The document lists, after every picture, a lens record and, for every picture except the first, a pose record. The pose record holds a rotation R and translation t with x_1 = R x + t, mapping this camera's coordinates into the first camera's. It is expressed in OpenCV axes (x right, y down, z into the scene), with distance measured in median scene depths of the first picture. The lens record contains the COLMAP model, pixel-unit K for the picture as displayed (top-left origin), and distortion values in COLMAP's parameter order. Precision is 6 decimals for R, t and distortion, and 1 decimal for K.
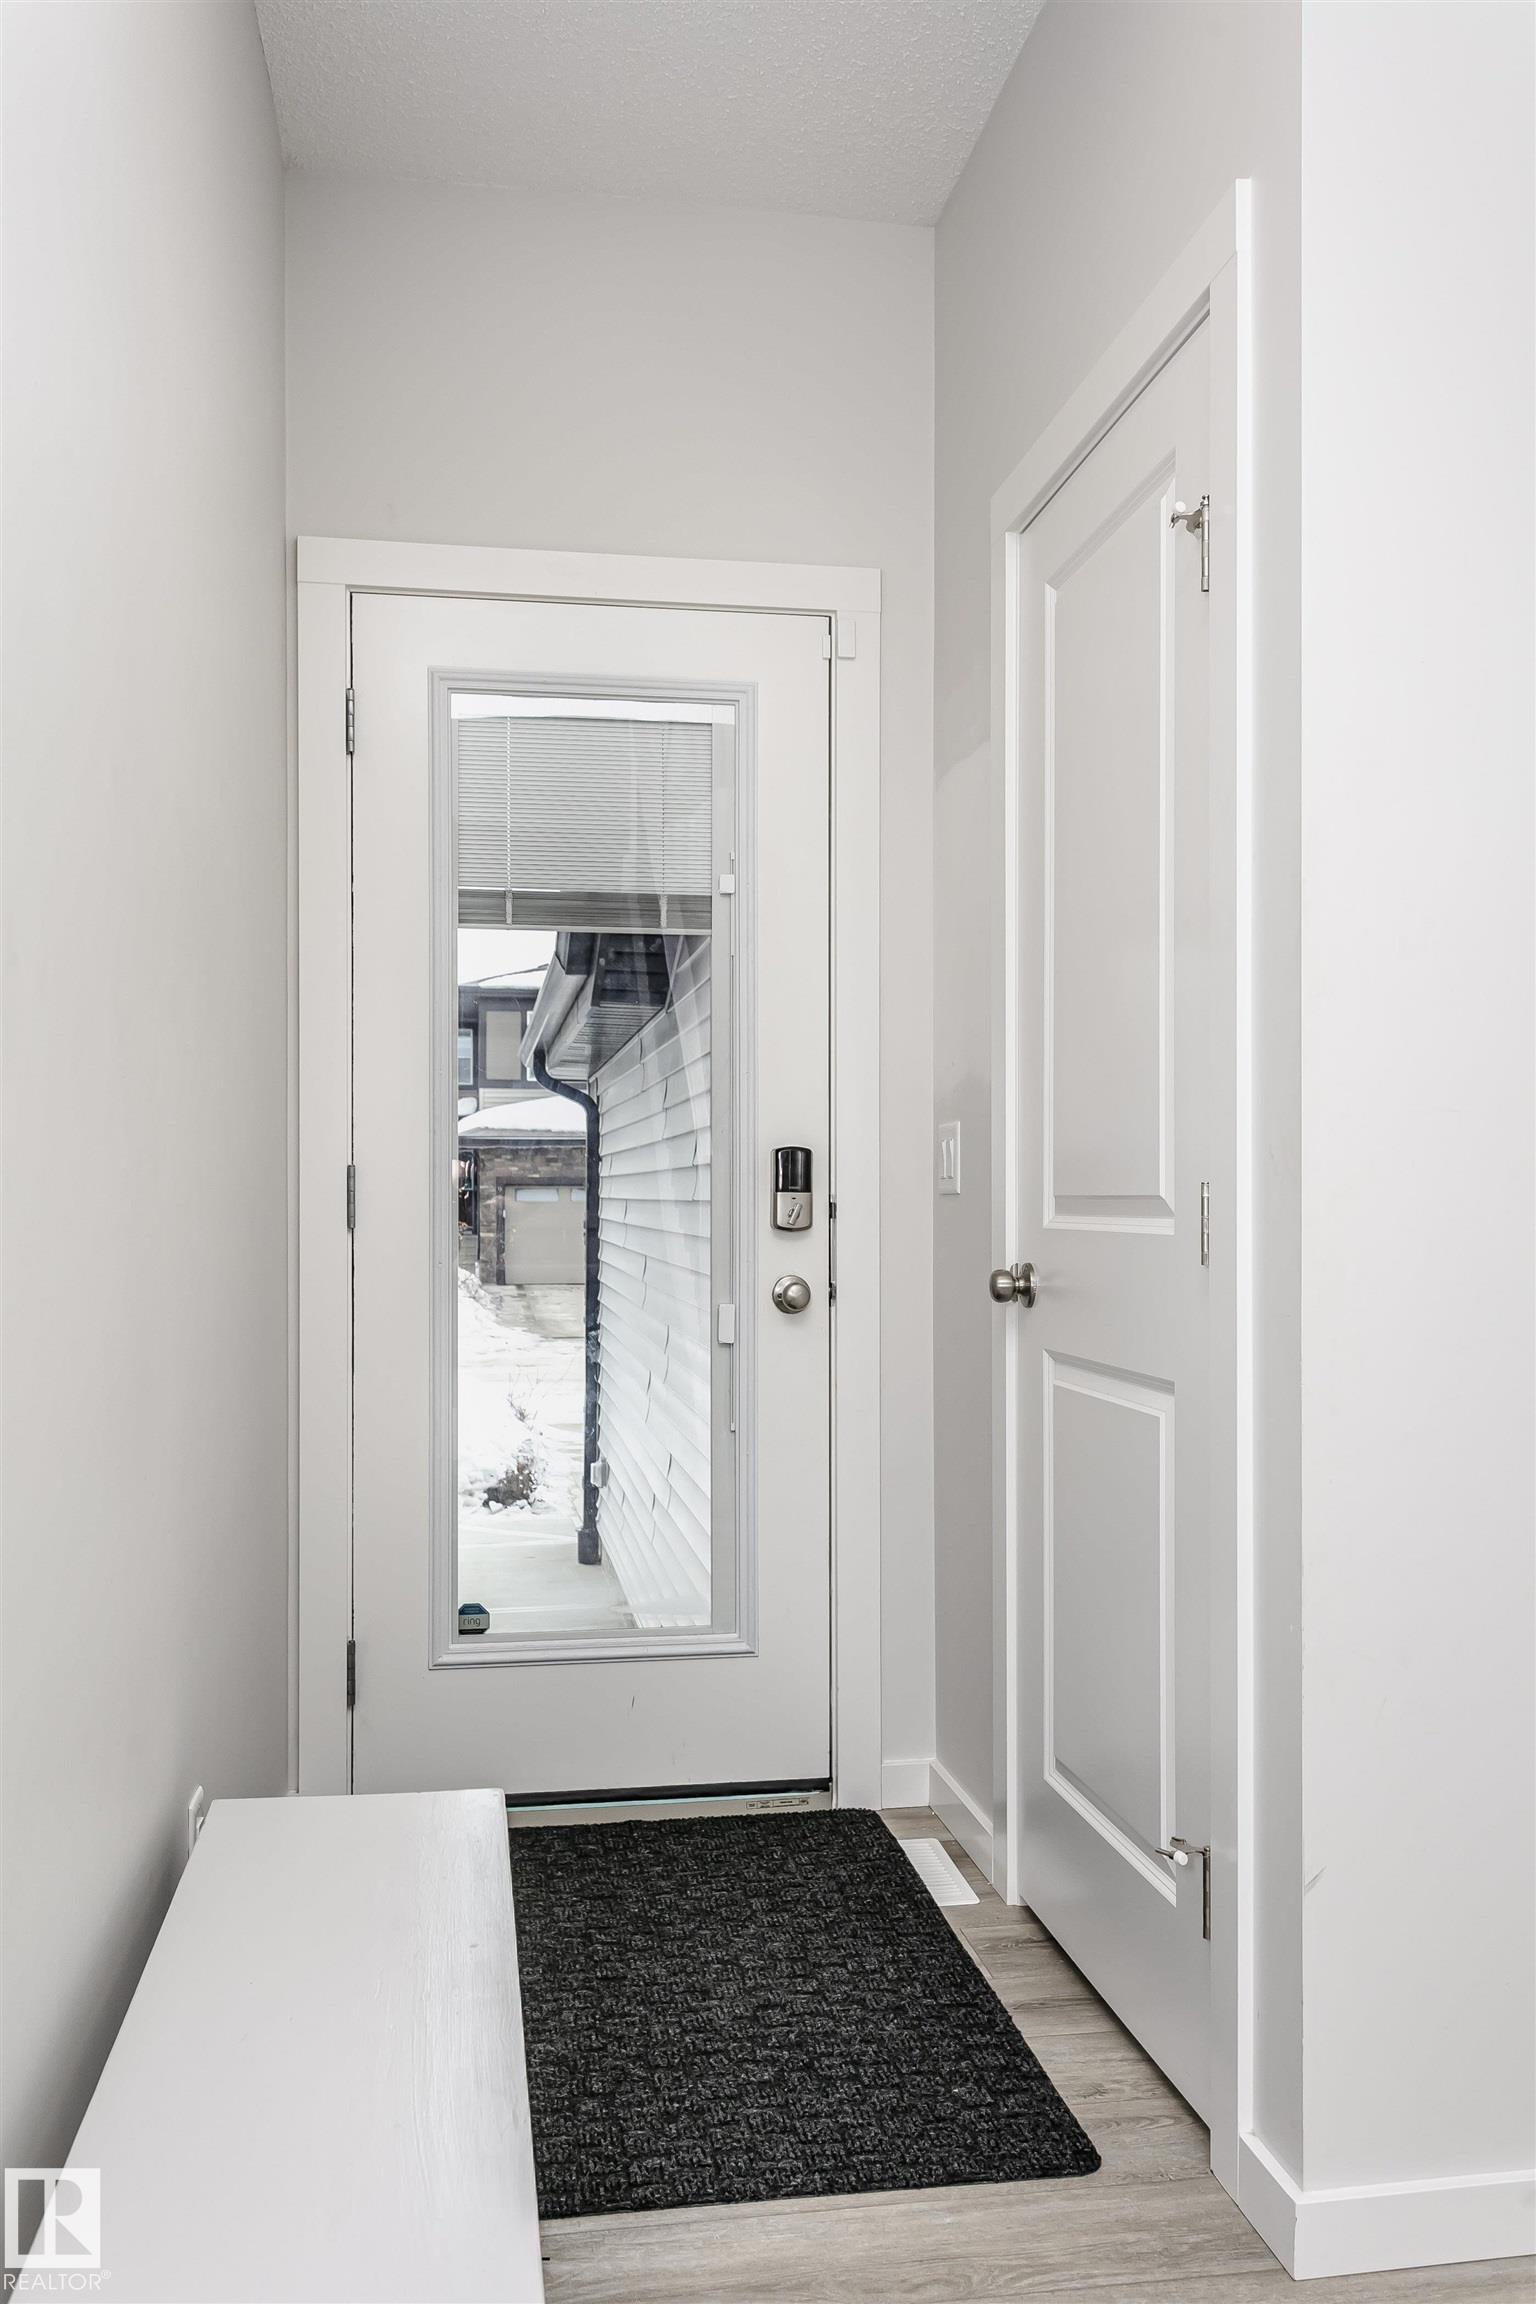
lens RADIAL K [[1919.7, 0, 773.0], [0, 1919.7, 1158.2], [0, 0, 1]] dist [0.010367, 0.006685]
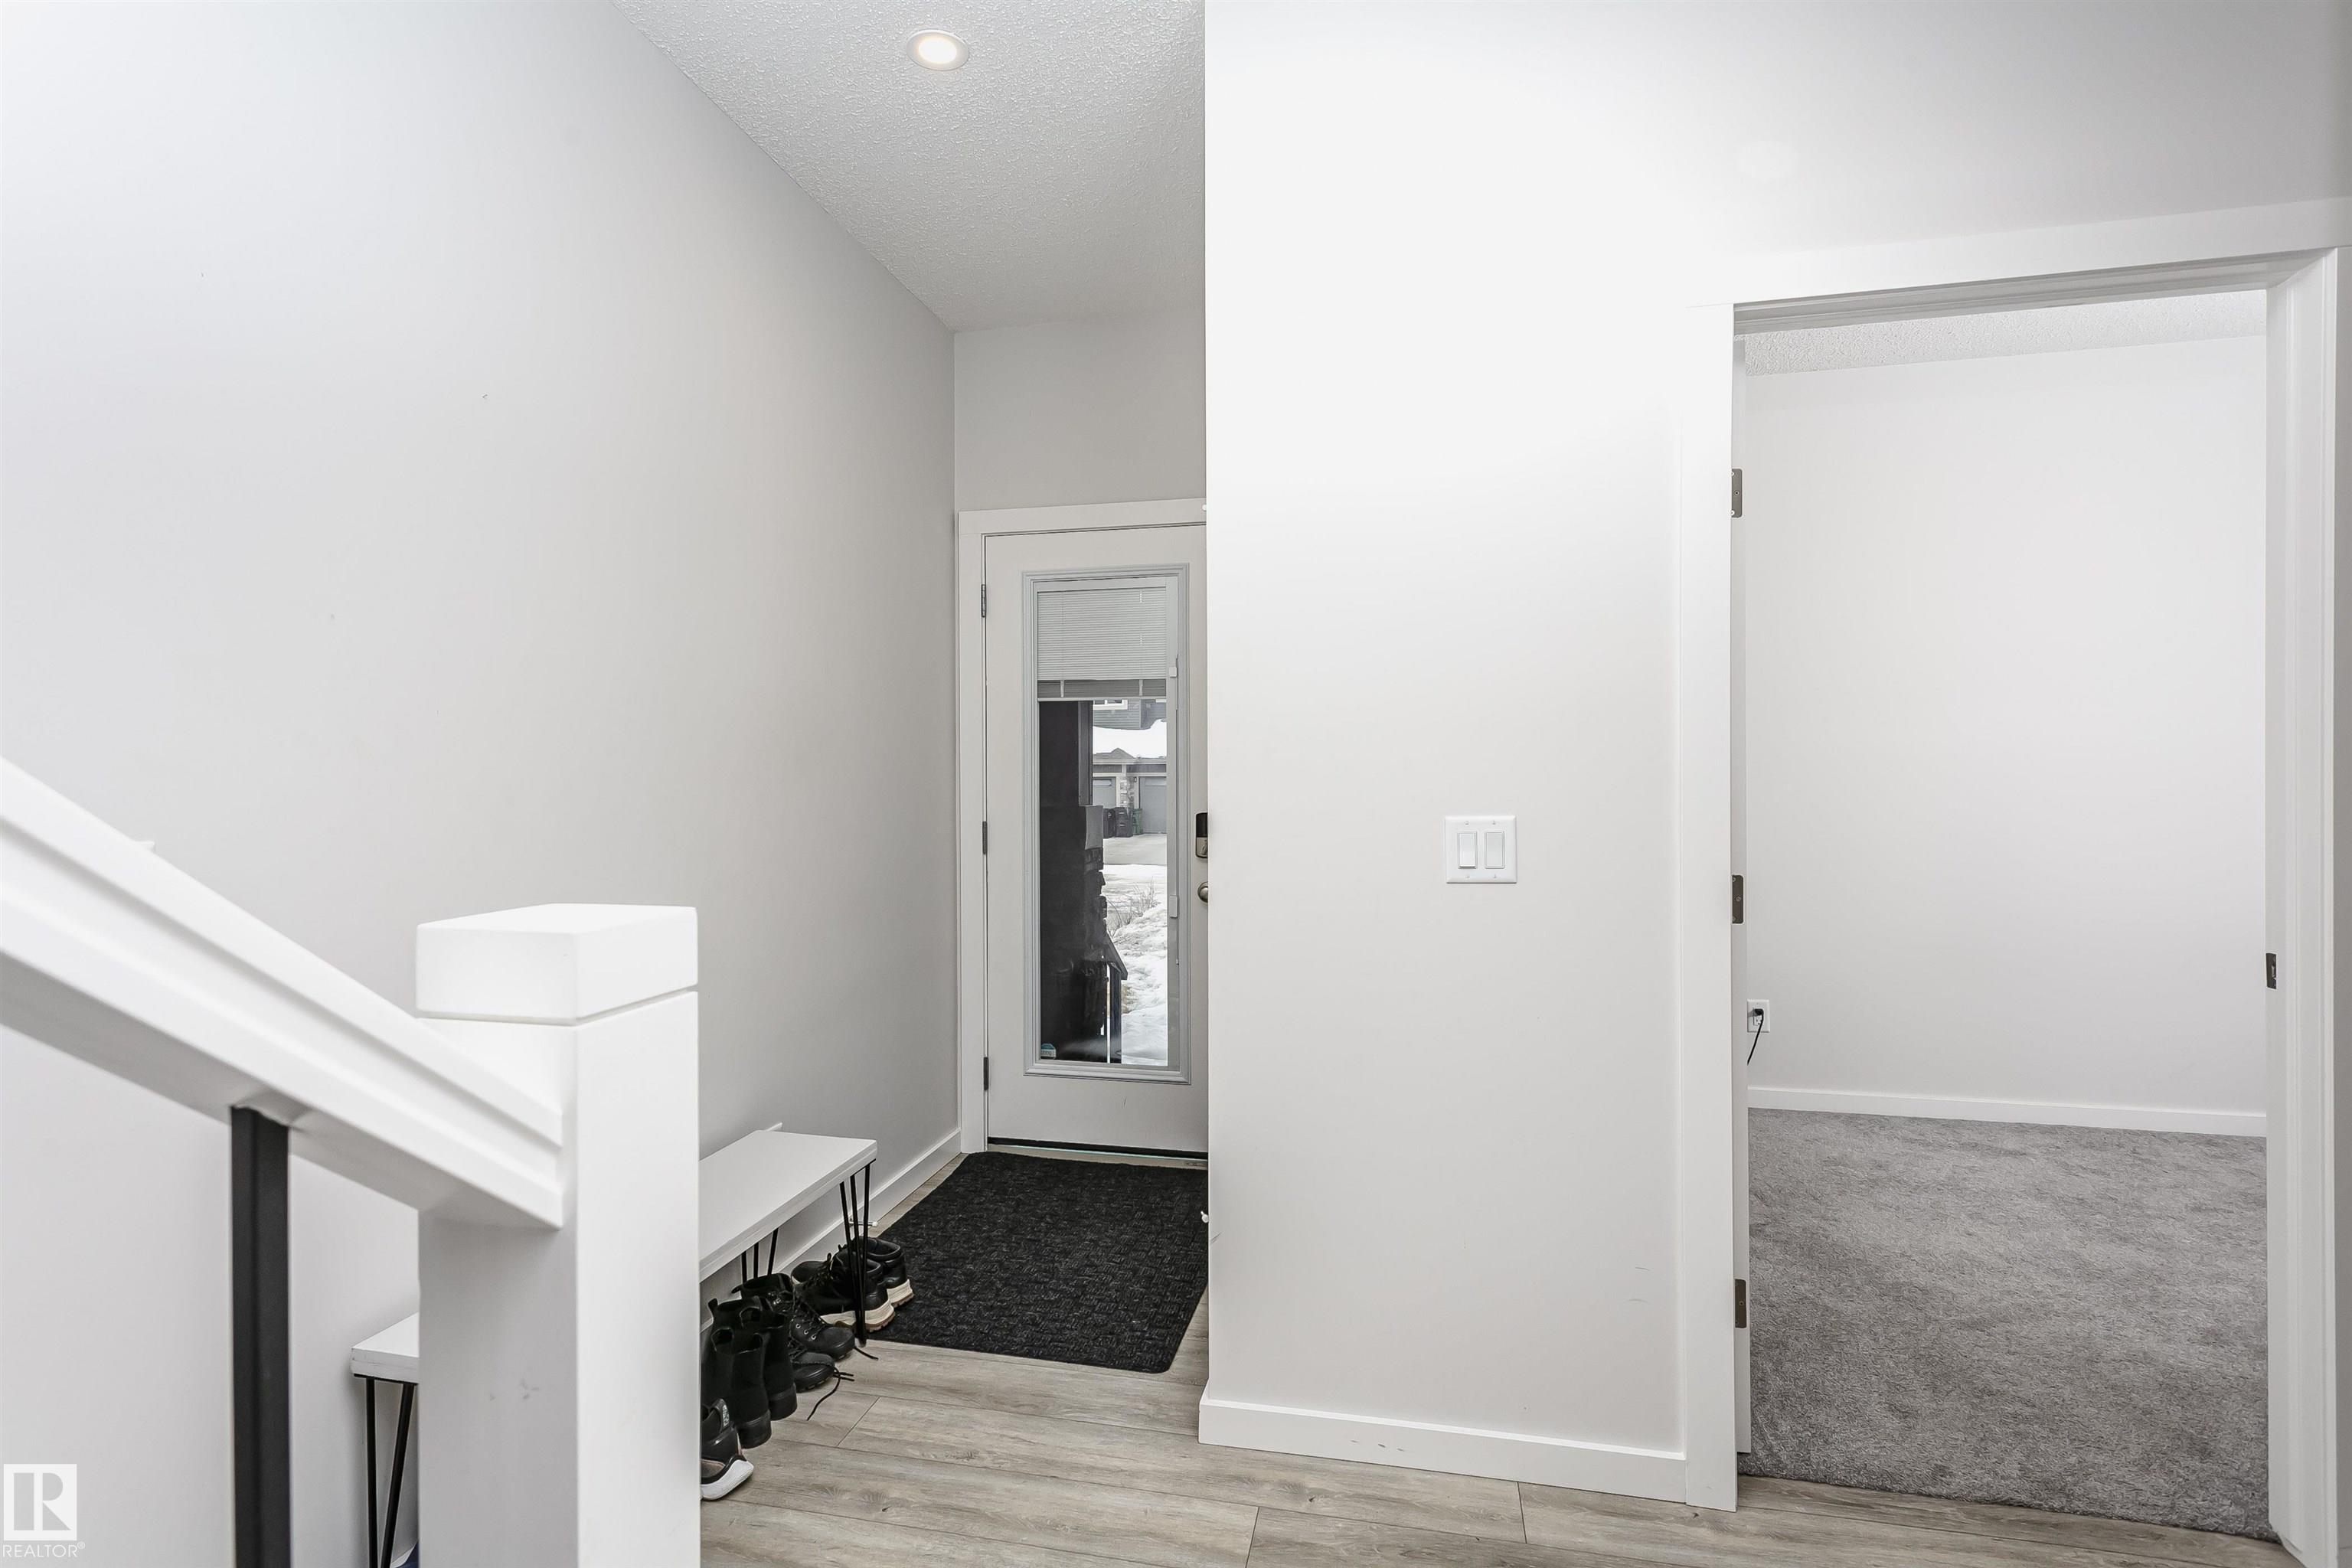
lens RADIAL K [[1136.1, 0, 1173.5], [0, 1136.1, 779.3], [0, 0, 1]] dist [0.005622, 0.001075]
pose [[0.927208, -0.000288, -0.374546, 0.410054], [0.006356, 0.999868, 0.014967, -0.057530], [0.374493, -0.016258, 0.927087, -0.027981]]
